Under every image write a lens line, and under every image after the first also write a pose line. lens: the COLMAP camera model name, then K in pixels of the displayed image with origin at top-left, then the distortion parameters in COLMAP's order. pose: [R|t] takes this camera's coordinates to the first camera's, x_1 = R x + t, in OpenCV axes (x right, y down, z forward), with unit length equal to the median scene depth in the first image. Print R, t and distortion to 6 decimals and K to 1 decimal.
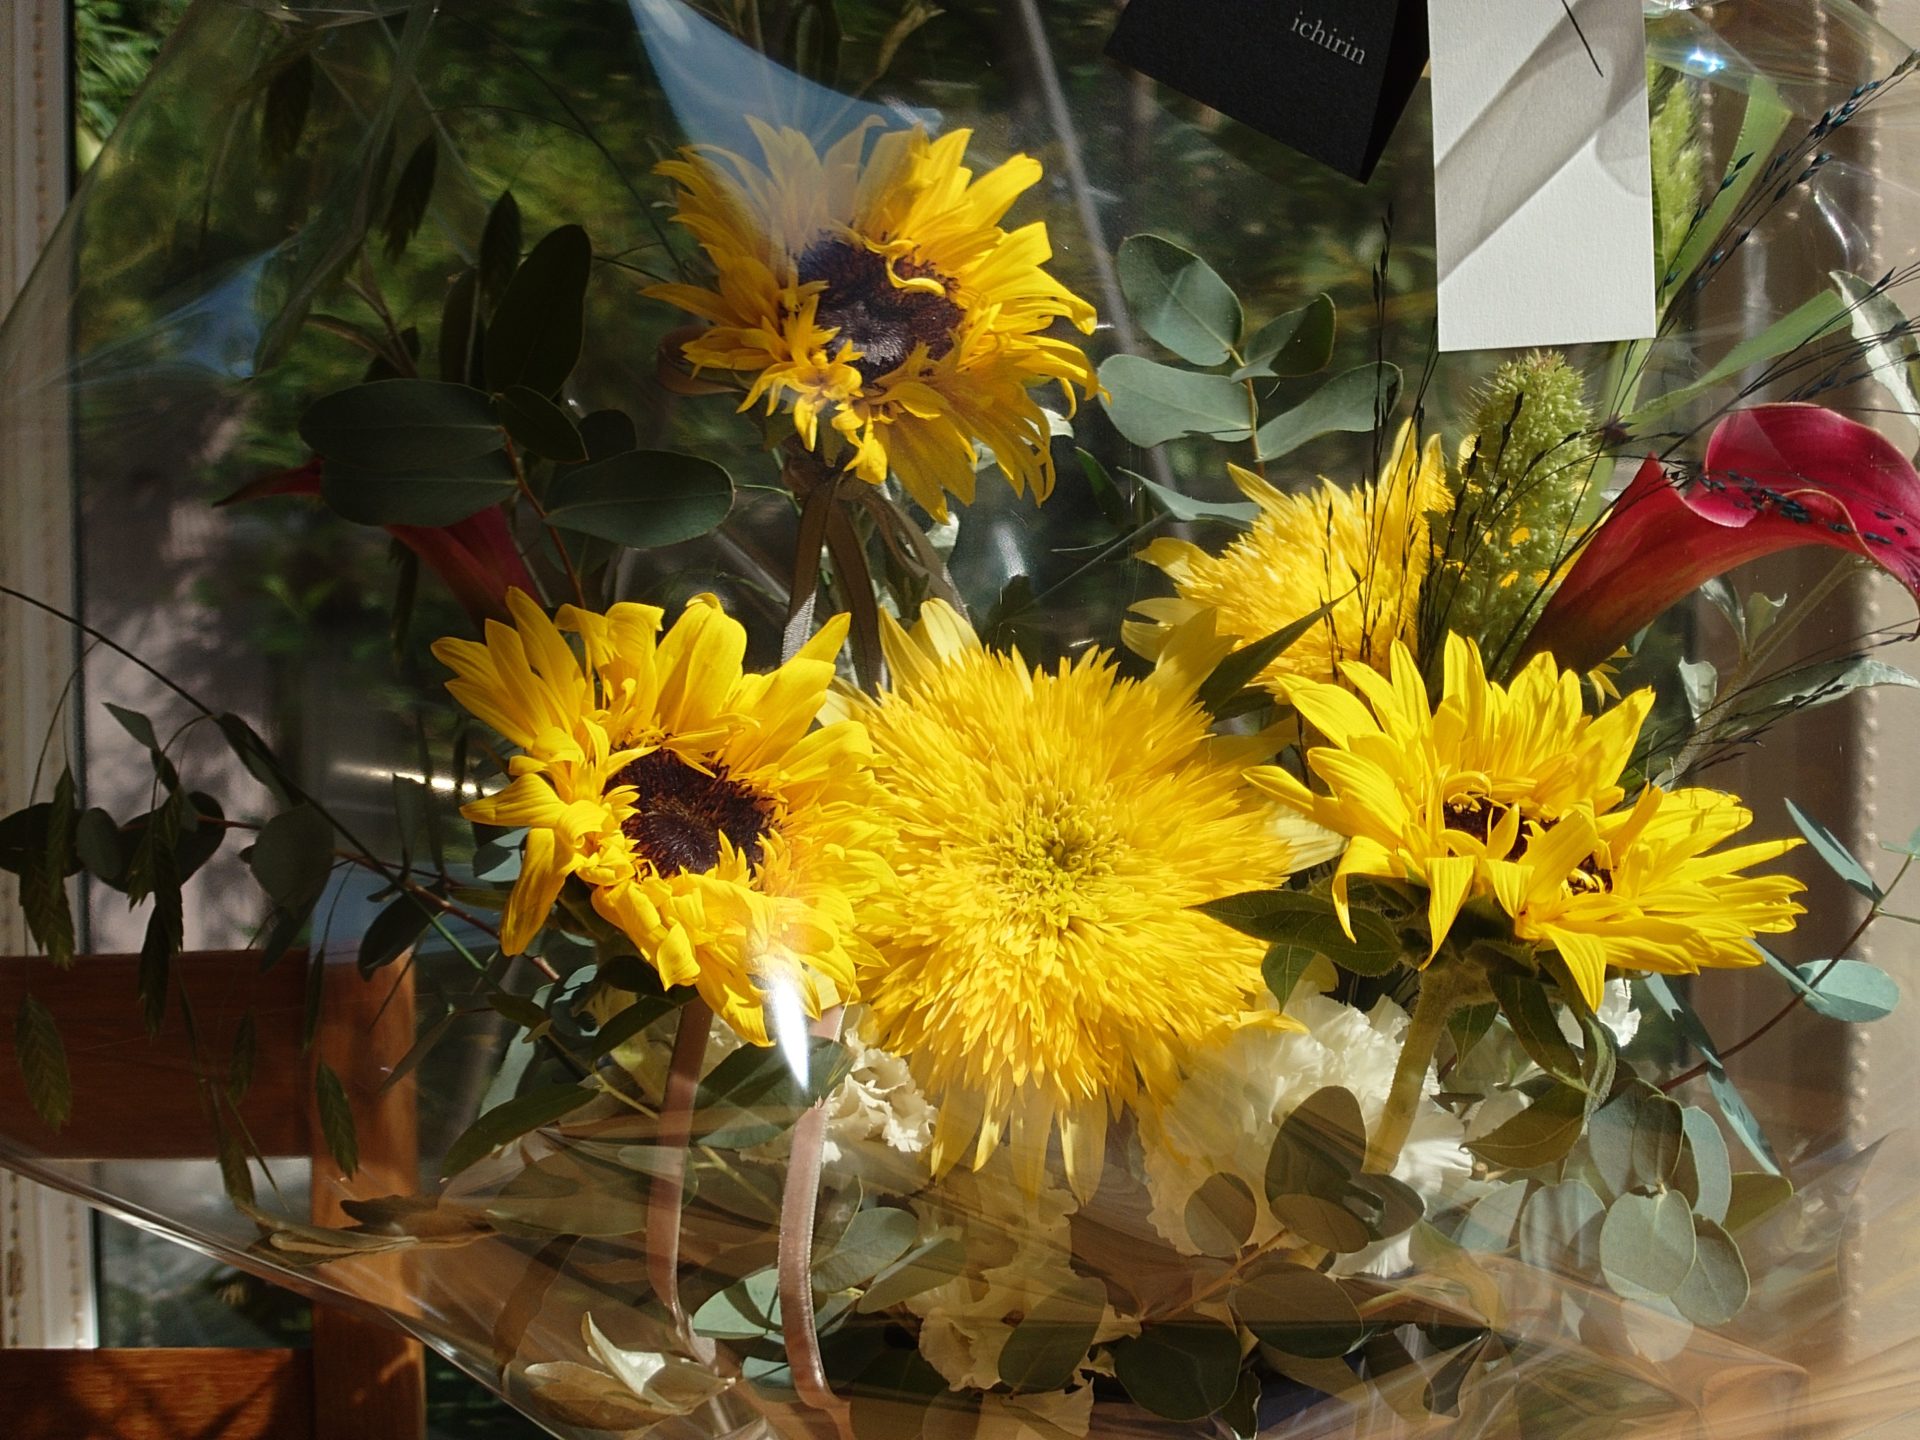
lens RADIAL K [[4868.8, 0, 959.2], [0, 4868.8, 731.2], [0, 0, 1]] dist [-0.308633, 0.000000]
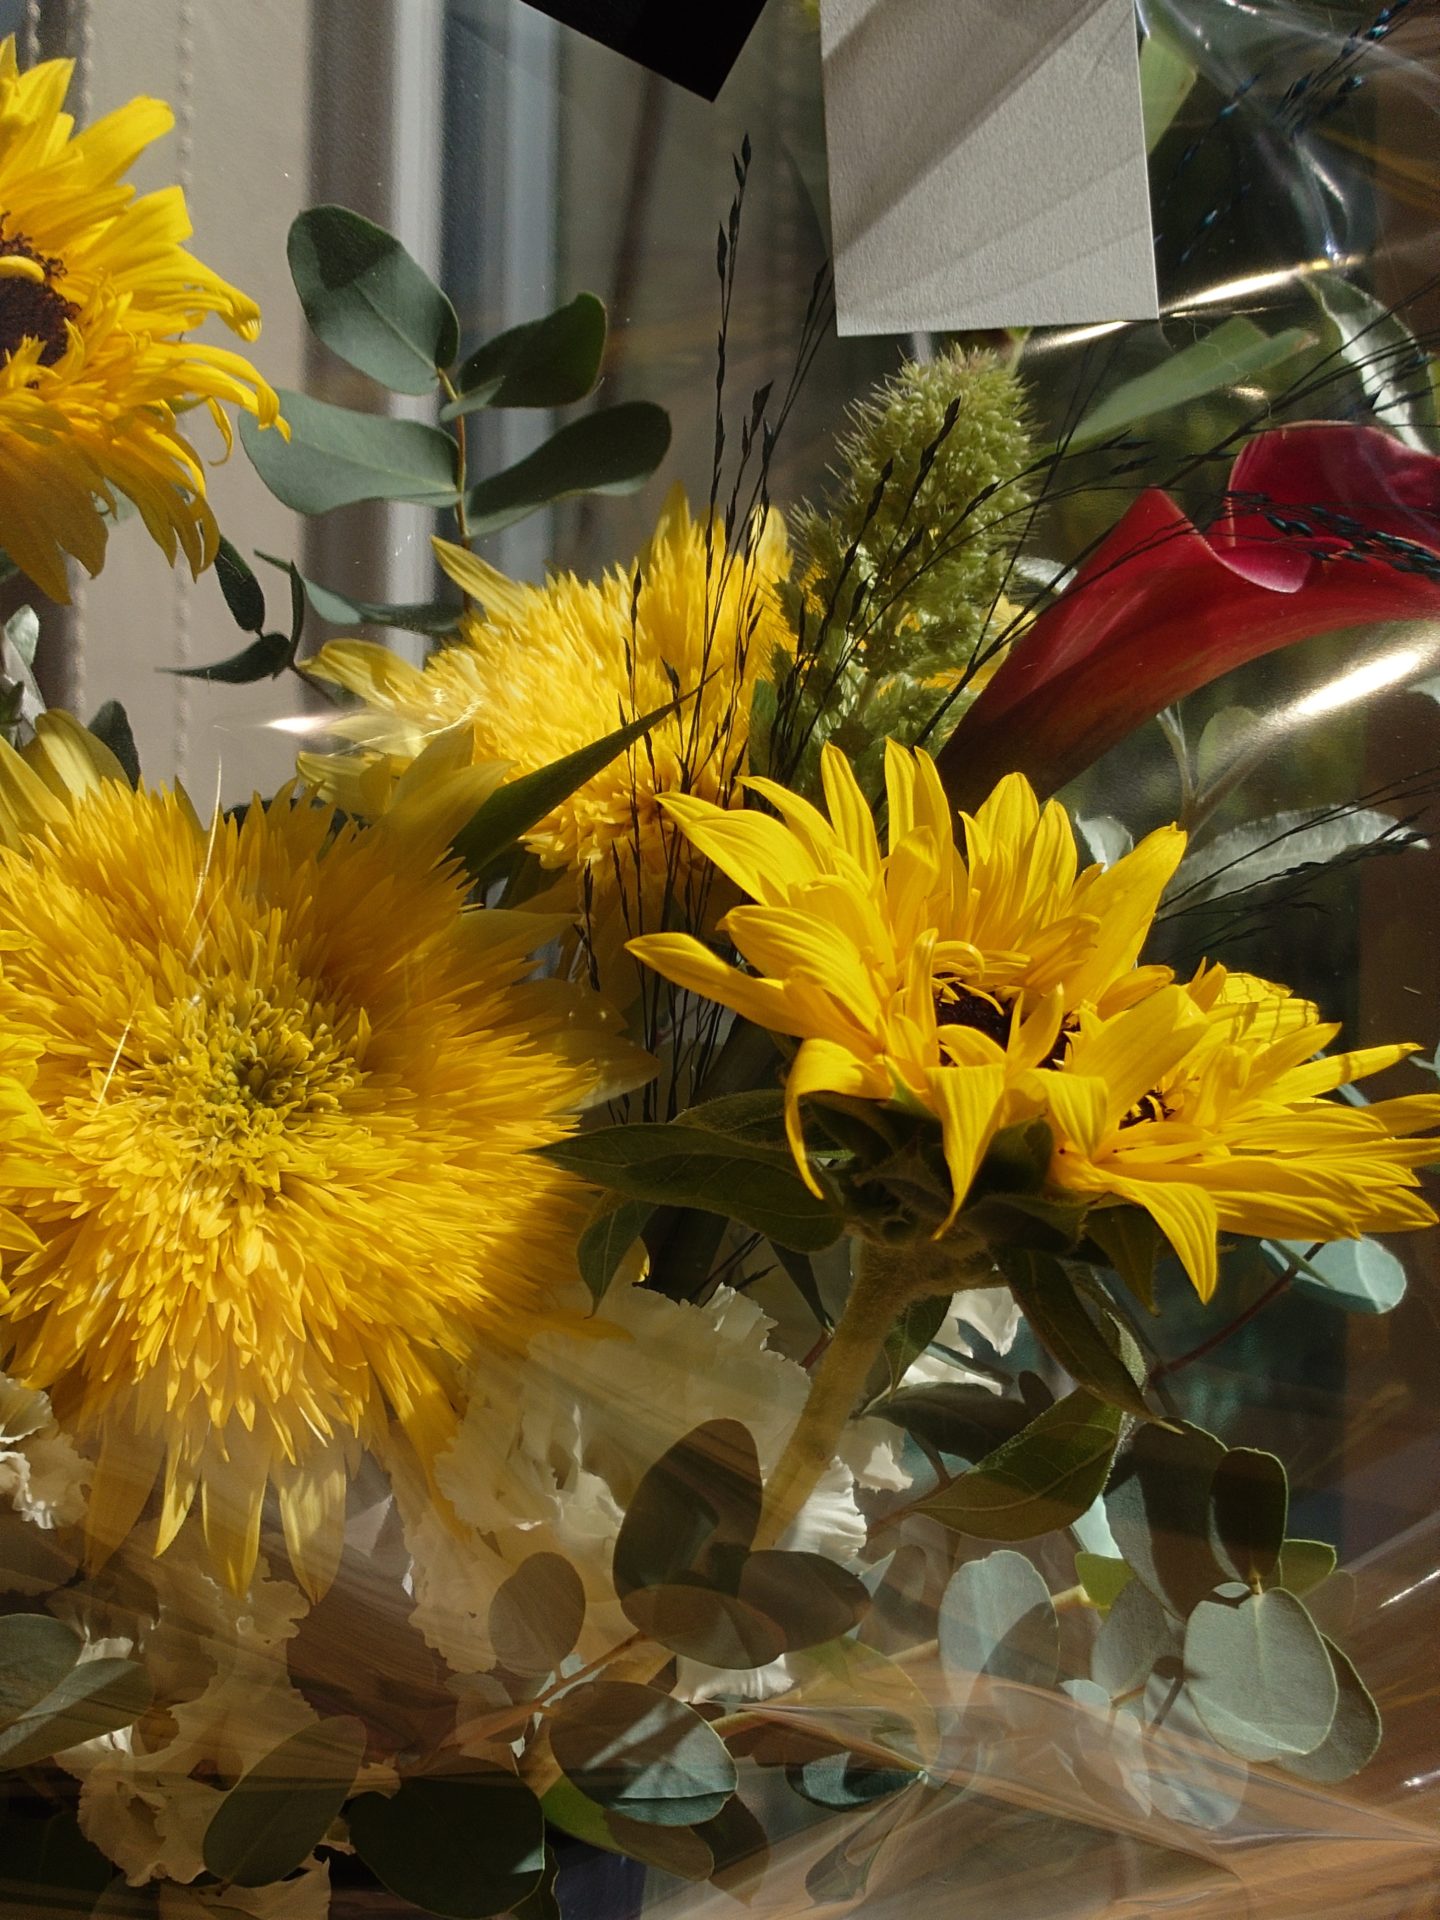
lens RADIAL K [[4868.8, 0, 722.0], [0, 4868.8, 961.7], [0, 0, 1]] dist [-0.308633, 0.000000]
pose [[0.972018, -0.000768, 0.234903, -0.075634], [0.004797, 0.999851, -0.016580, 0.020299], [-0.234856, 0.017243, 0.971877, 0.334479]]
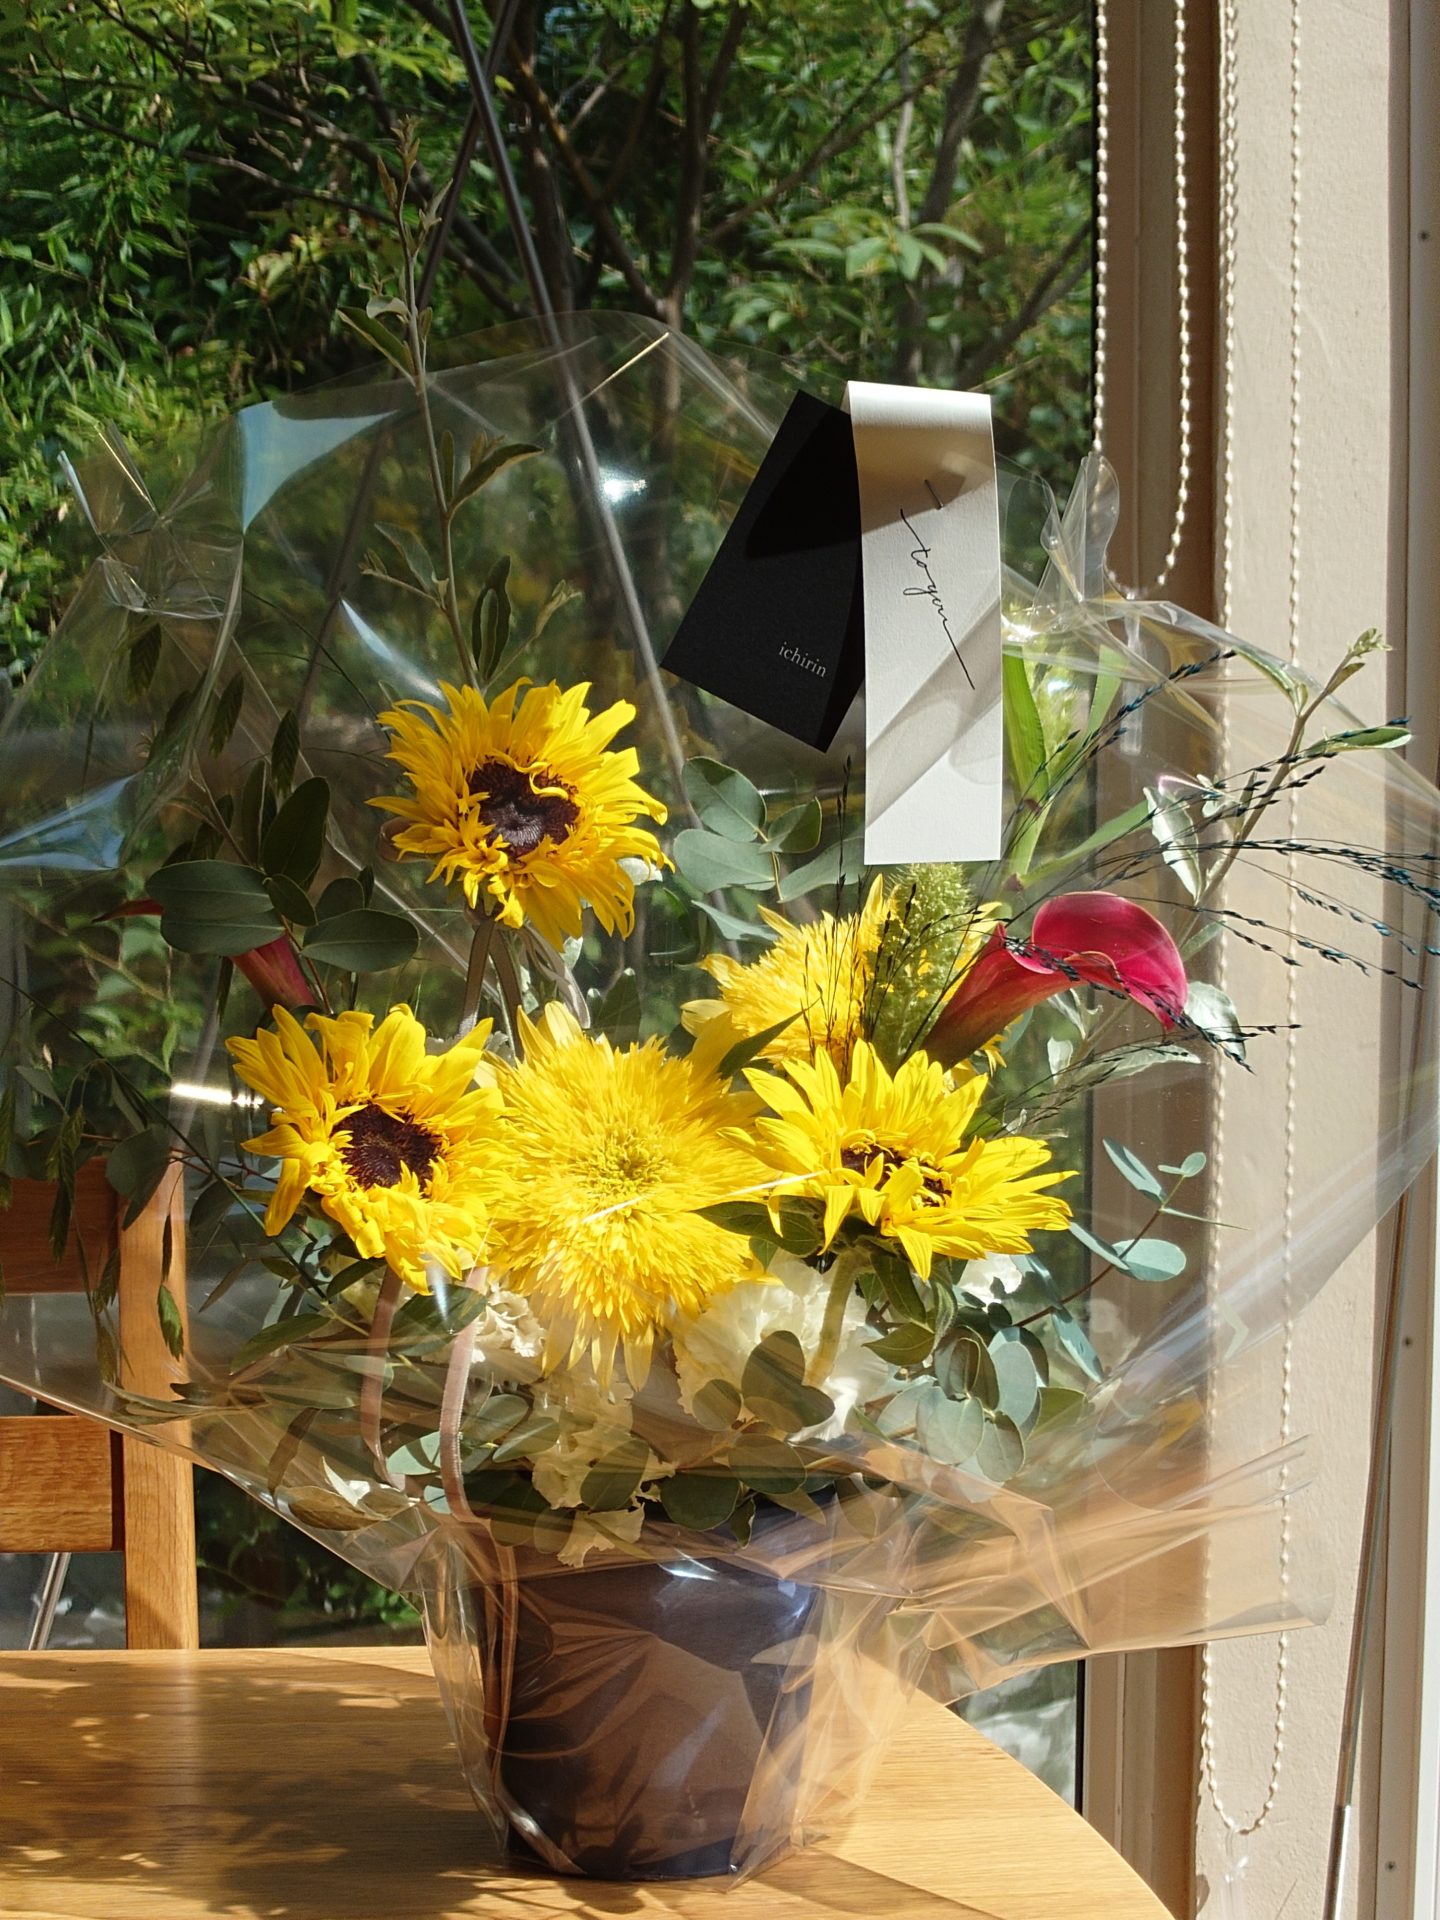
lens RADIAL K [[4868.8, 0, 718.4], [0, 4868.8, 950.3], [0, 0, 1]] dist [-0.308633, 0.000000]
pose [[0.999615, 0.008898, -0.026285, 0.091352], [-0.008564, 0.999882, 0.012771, -0.066152], [0.026395, -0.012541, 0.999573, -0.572618]]
